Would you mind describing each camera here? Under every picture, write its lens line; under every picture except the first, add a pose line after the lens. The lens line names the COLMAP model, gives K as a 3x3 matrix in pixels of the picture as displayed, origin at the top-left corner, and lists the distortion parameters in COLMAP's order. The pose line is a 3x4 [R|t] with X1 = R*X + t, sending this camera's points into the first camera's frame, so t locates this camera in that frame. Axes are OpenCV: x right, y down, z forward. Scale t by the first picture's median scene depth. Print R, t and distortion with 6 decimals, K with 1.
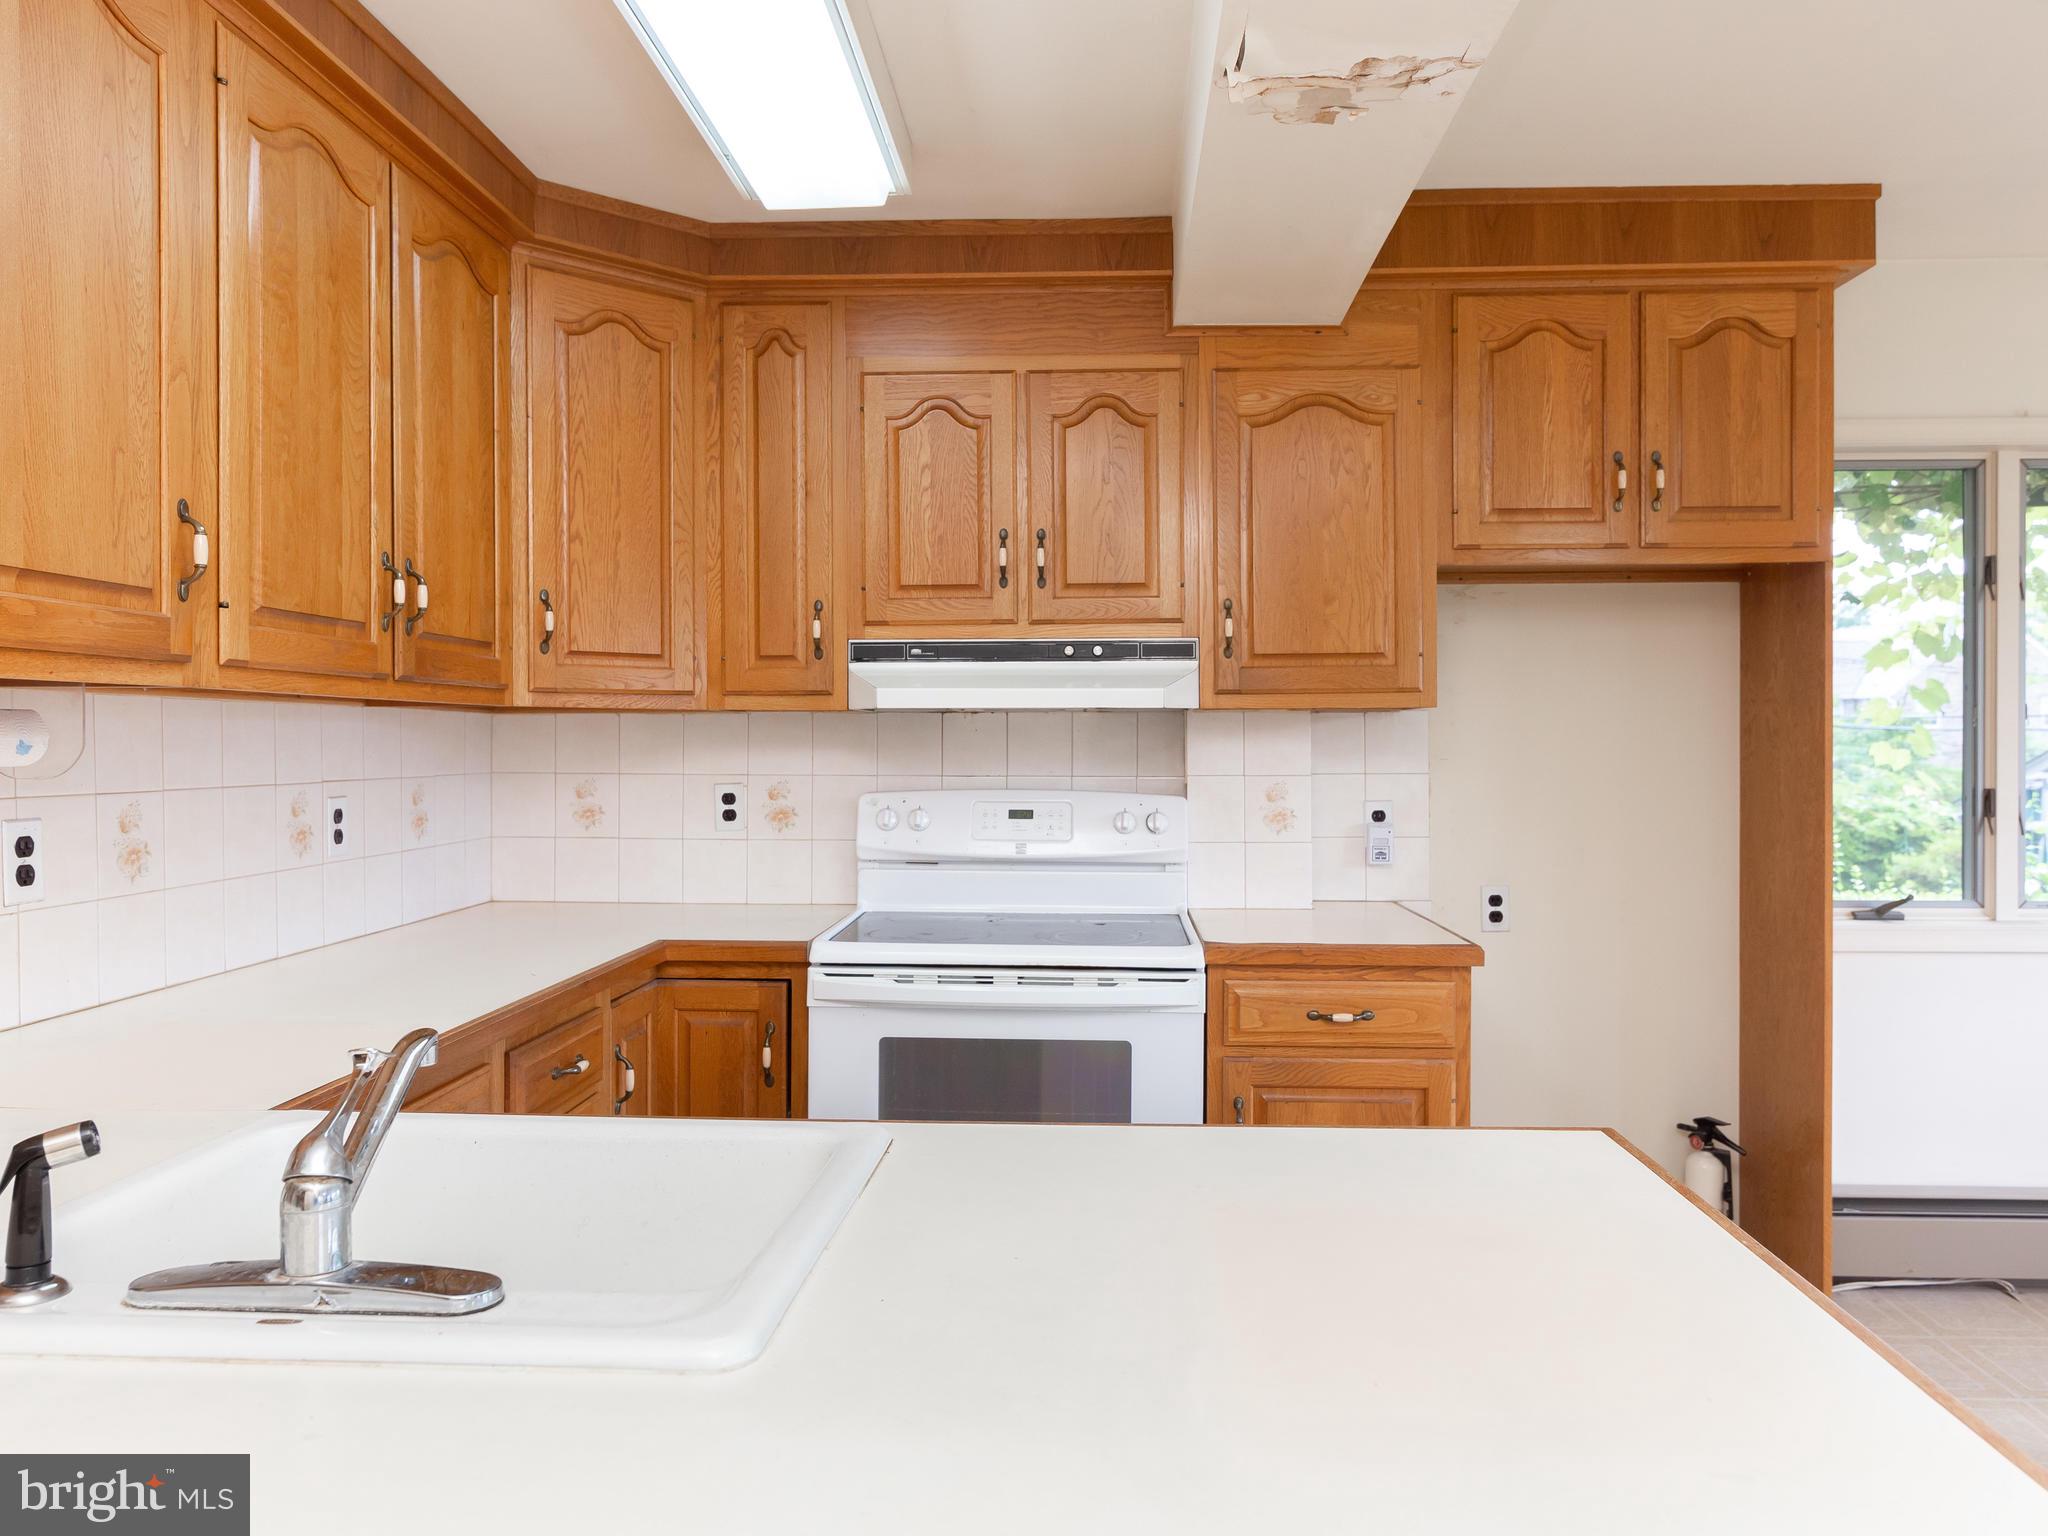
lens RADIAL K [[1476.0, 0, 1028.4], [0, 1476.0, 755.0], [0, 0, 1]] dist [-0.000418, 0.002955]
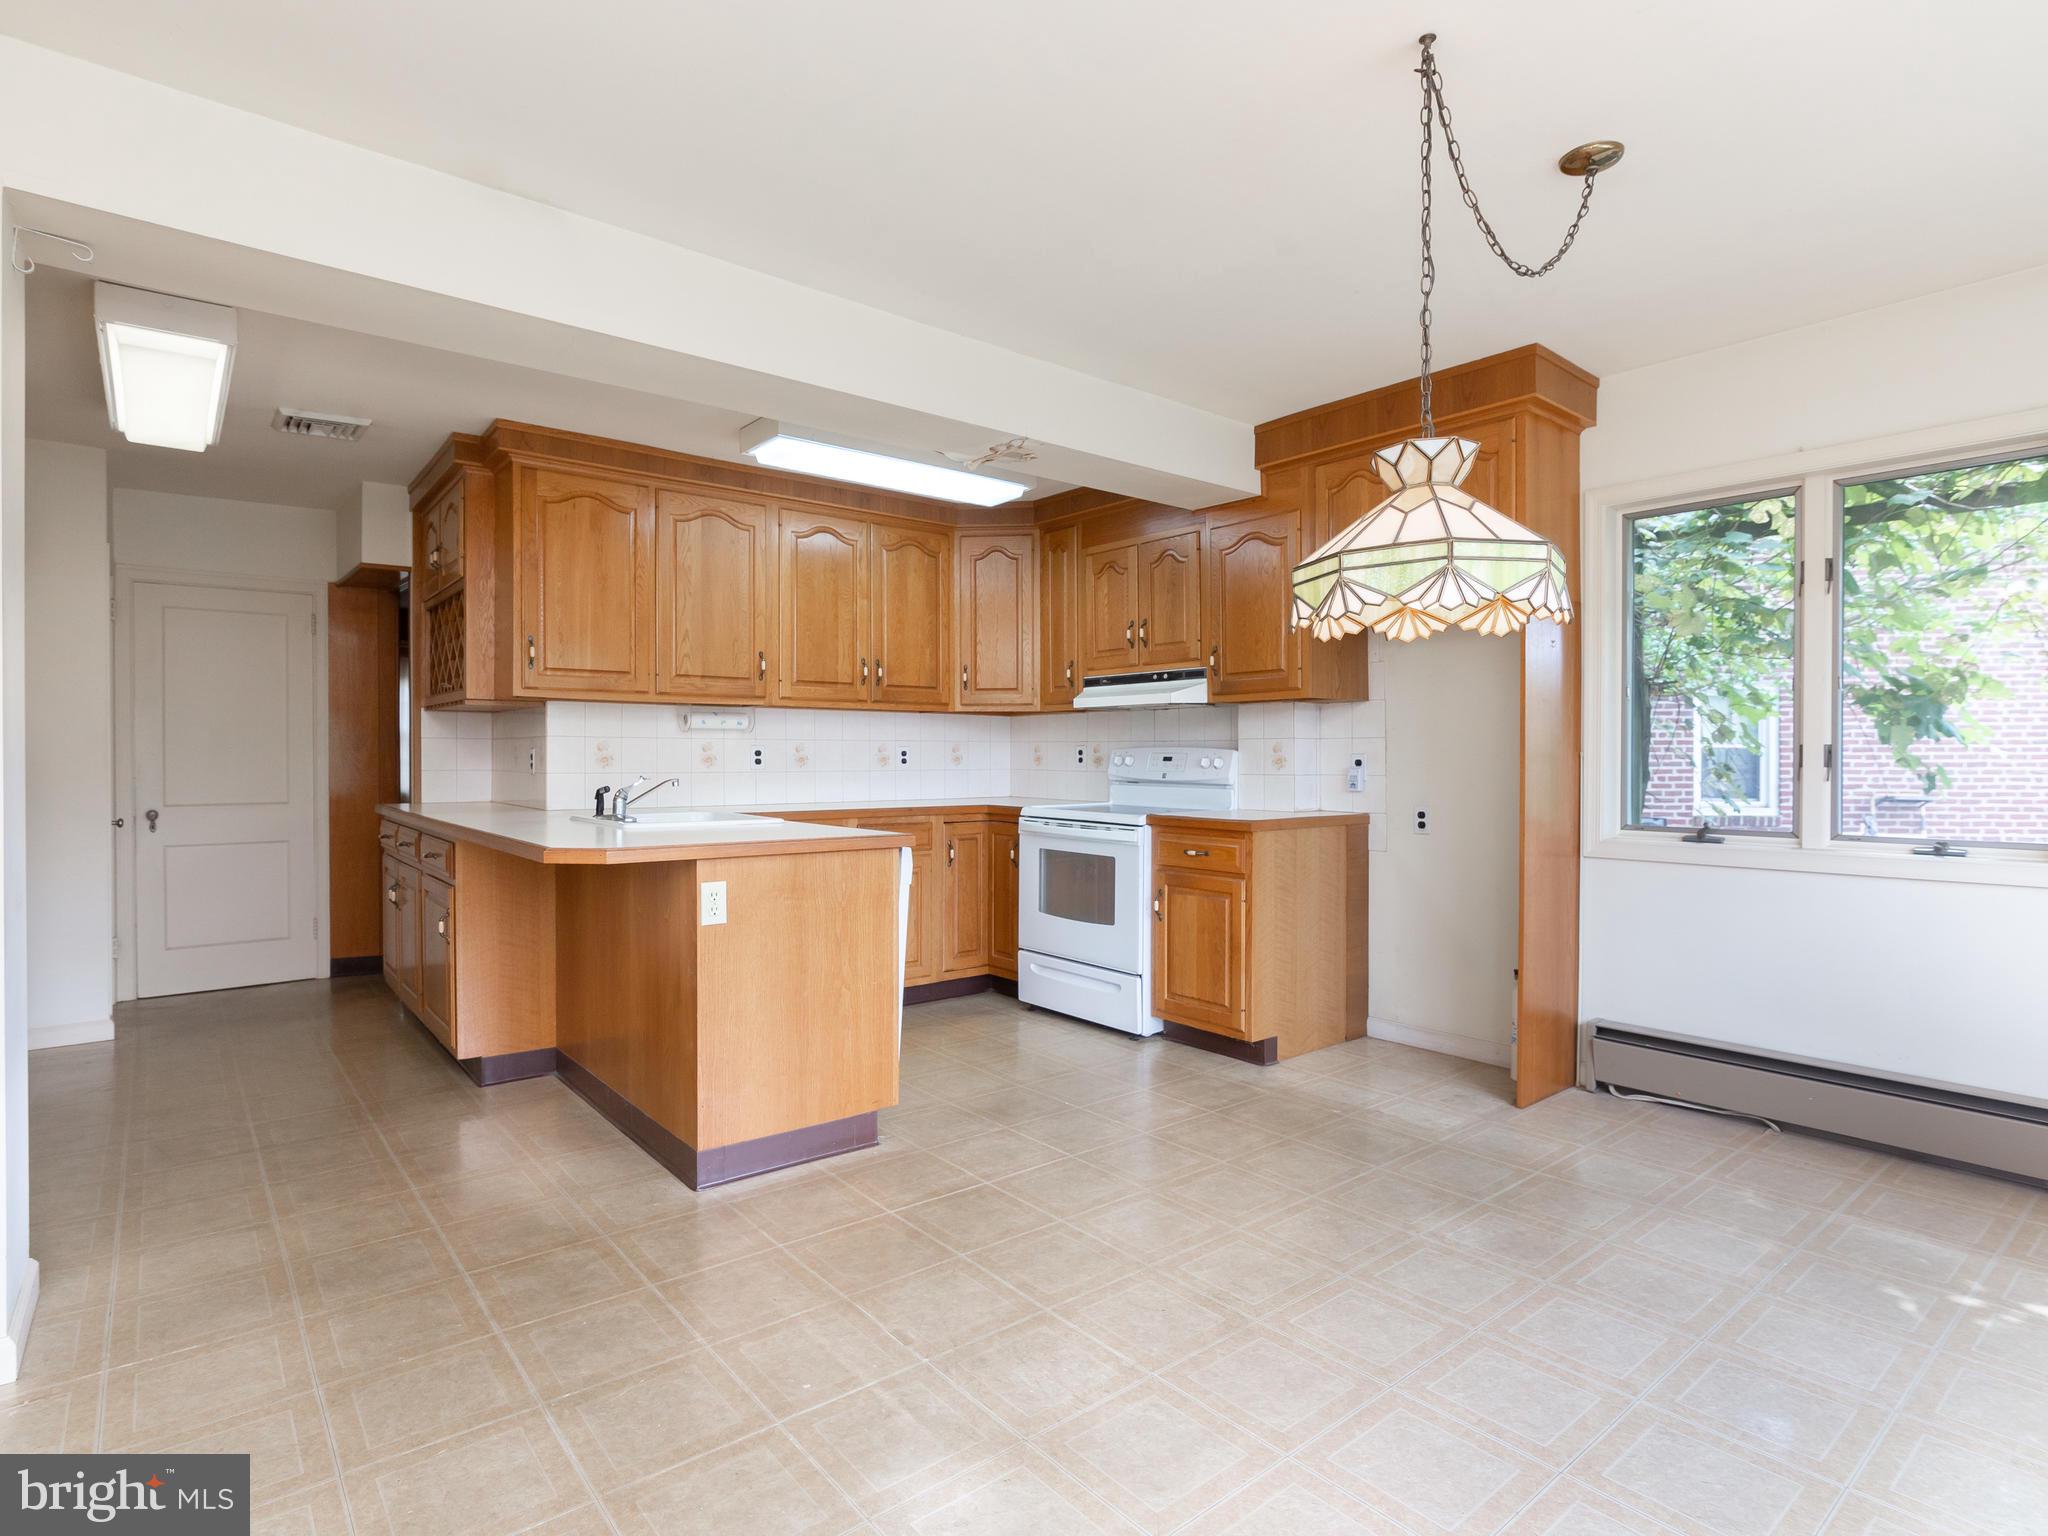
lens RADIAL K [[1089.6, 0, 1025.1], [0, 1089.6, 772.6], [0, 0, 1]] dist [-0.006600, 0.000965]
pose [[0.659696, 0.011166, -0.751449, 1.054624], [-0.008706, 0.999936, 0.007216, 0.053390], [0.751482, 0.001782, 0.659751, -0.137403]]
